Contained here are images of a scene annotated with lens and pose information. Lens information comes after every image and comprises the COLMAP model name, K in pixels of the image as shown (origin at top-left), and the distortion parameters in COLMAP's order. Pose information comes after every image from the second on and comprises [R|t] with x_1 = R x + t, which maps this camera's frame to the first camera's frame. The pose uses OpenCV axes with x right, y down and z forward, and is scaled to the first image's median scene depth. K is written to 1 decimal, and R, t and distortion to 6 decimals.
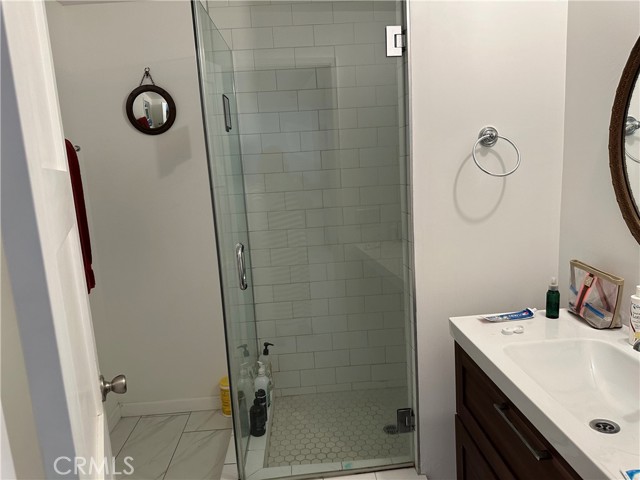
lens RADIAL K [[454.8, 0, 320.7], [0, 454.8, 239.3], [0, 0, 1]] dist [0.029464, -0.037649]
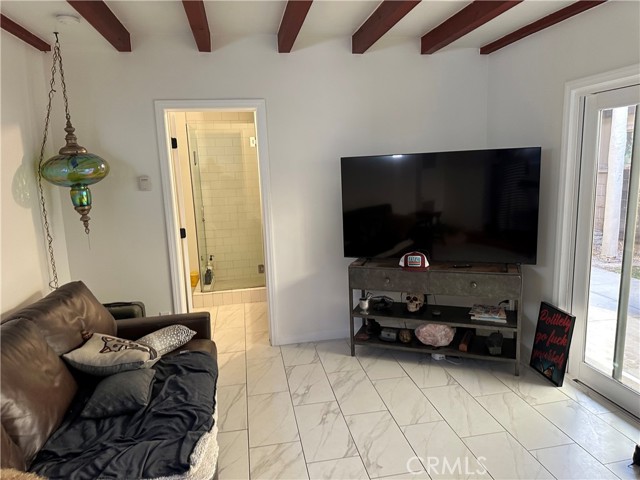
lens RADIAL K [[454.8, 0, 321.2], [0, 454.8, 237.8], [0, 0, 1]] dist [0.029464, -0.037649]
pose [[0.992411, -0.003766, 0.122911, 0.166298], [0.004571, 0.999970, -0.006269, 0.173708], [-0.122884, 0.006783, 0.992398, -1.501800]]
